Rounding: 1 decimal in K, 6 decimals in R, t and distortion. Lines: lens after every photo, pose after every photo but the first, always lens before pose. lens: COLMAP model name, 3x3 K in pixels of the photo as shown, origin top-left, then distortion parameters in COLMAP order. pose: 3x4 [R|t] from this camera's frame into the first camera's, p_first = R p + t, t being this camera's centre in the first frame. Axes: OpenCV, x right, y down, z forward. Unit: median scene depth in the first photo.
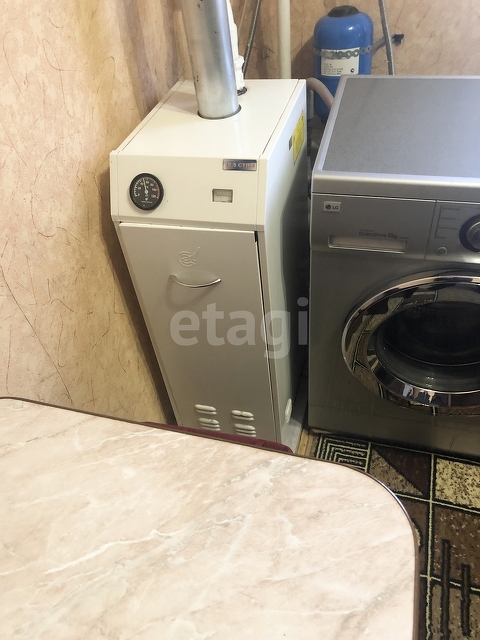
lens RADIAL K [[519.1, 0, 240.0], [0, 519.1, 320.0], [0, 0, 1]] dist [0.022192, 0.002344]
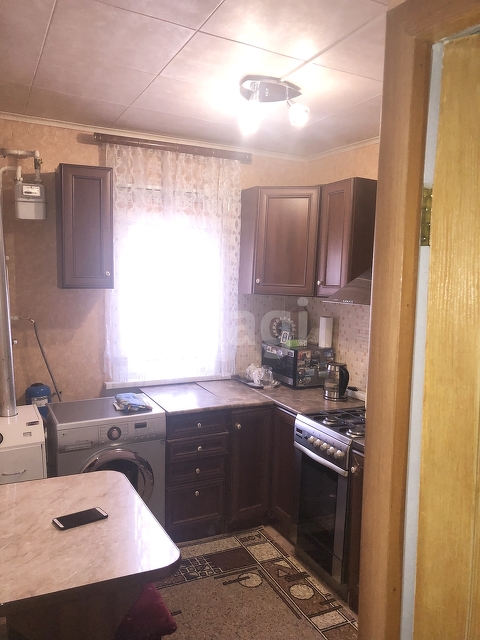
lens RADIAL K [[519.1, 0, 240.0], [0, 519.1, 320.0], [0, 0, 1]] dist [0.022192, 0.002344]
pose [[0.733964, 0.047008, 0.677560, -0.863520], [0.401838, 0.774211, -0.489003, 0.863602], [-0.547561, 0.631180, 0.549353, -1.220034]]
